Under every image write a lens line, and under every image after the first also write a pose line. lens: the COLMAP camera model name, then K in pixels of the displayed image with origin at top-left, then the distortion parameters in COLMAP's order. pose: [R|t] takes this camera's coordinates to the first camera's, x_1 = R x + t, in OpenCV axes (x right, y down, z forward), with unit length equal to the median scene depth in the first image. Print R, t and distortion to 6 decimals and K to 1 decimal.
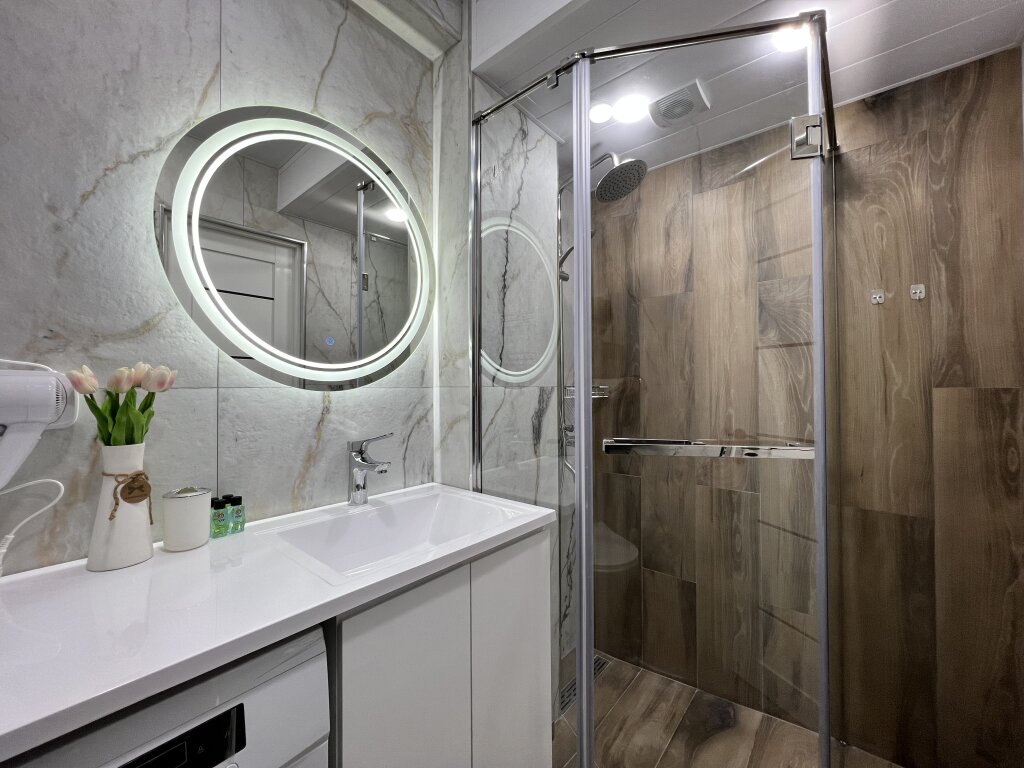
lens RADIAL K [[408.4, 0, 508.9], [0, 408.4, 381.3], [0, 0, 1]] dist [-0.002900, 0.000628]
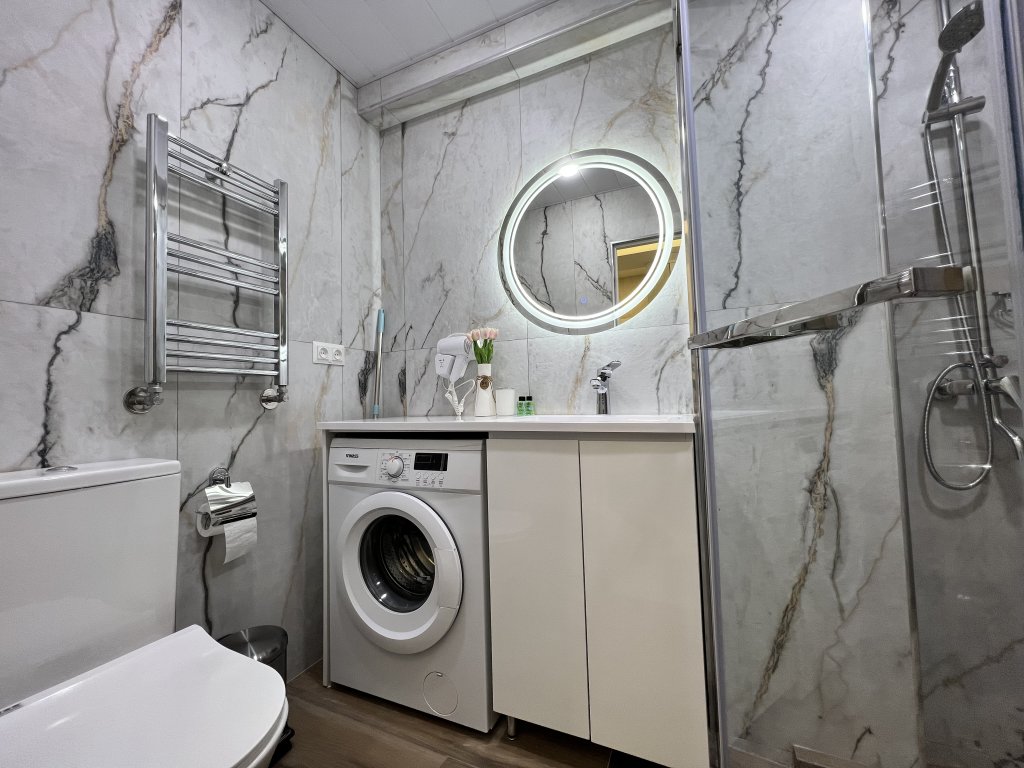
lens RADIAL K [[408.4, 0, 509.5], [0, 408.4, 382.3], [0, 0, 1]] dist [-0.002900, 0.000628]
pose [[0.281560, -0.050376, -0.958220, 0.684734], [0.041066, 0.998339, -0.040419, 0.191370], [0.958665, -0.027970, 0.283161, 0.267584]]
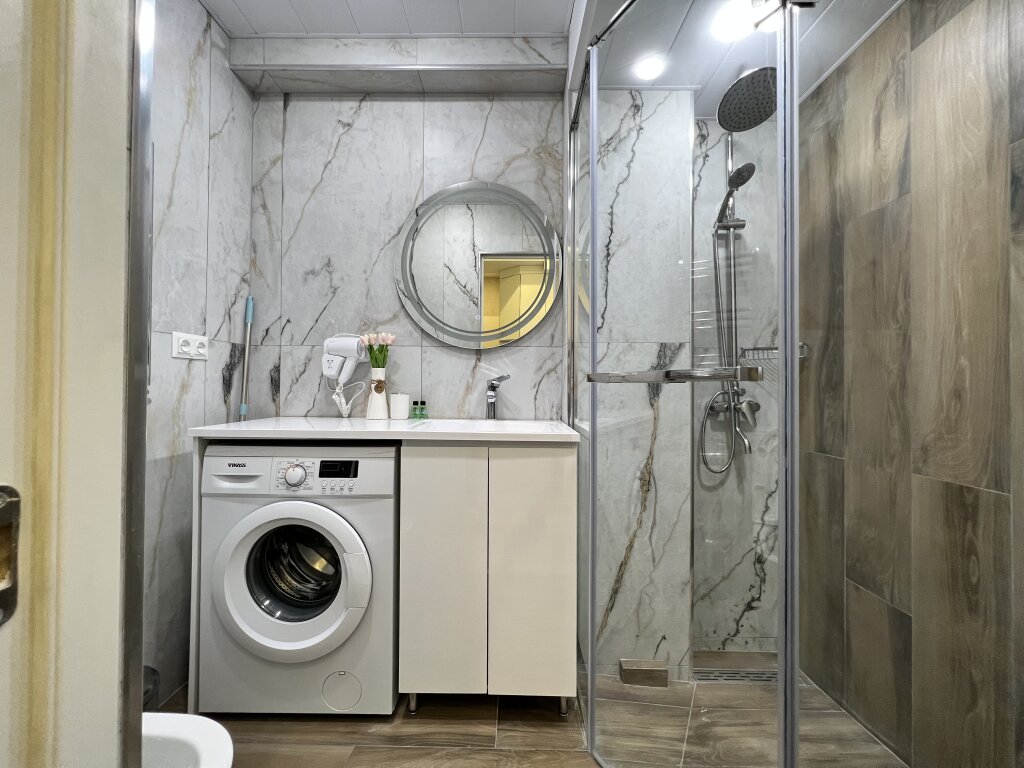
lens RADIAL K [[408.4, 0, 509.4], [0, 408.4, 382.2], [0, 0, 1]] dist [-0.002900, 0.000628]
pose [[0.639880, 0.001512, -0.768474, 0.705931], [0.001300, 0.999995, 0.003050, 0.123702], [0.768474, -0.002951, 0.639874, 0.051761]]
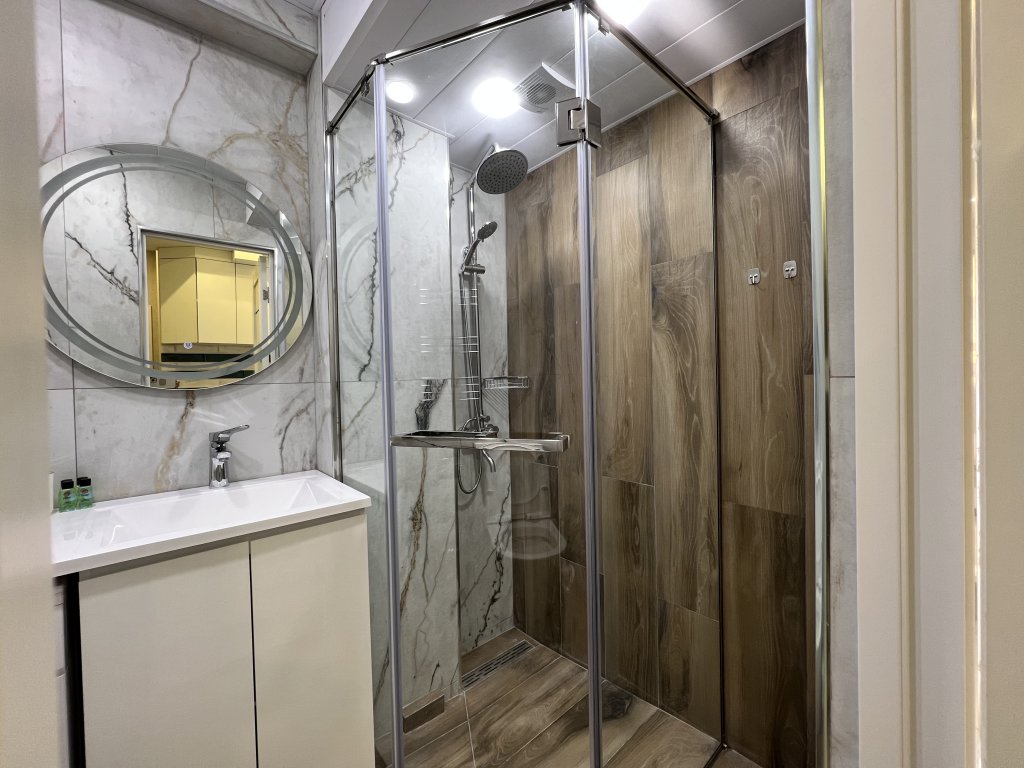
lens RADIAL K [[410.0, 0, 509.8], [0, 410.0, 381.4], [0, 0, 1]] dist [-0.005896, 0.001384]
pose [[0.989188, -0.016582, -0.145711, 0.494634], [0.020814, 0.999403, 0.027567, -0.007716], [0.145167, -0.030302, 0.988943, -0.000767]]
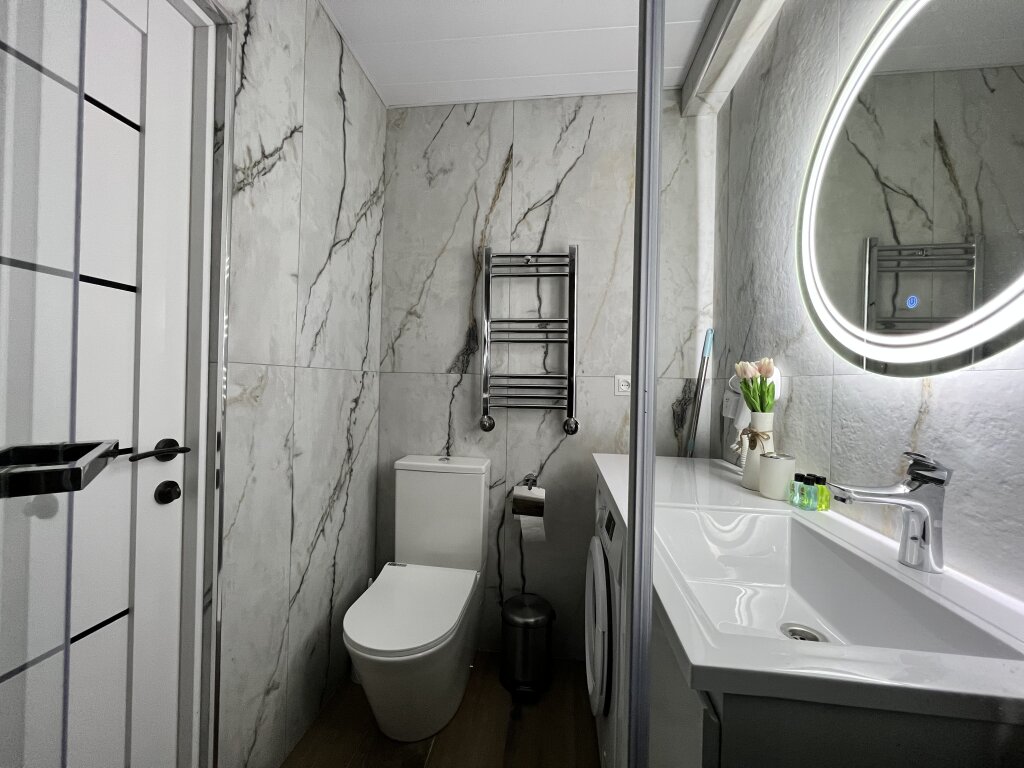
lens RADIAL K [[408.4, 0, 510.1], [0, 408.4, 382.5], [0, 0, 1]] dist [-0.002900, 0.000628]
pose [[-0.837014, -0.016188, -0.546942, 0.371893], [-0.014272, 0.999868, -0.007752, 0.037493], [0.546996, 0.001318, -0.837134, 0.961021]]
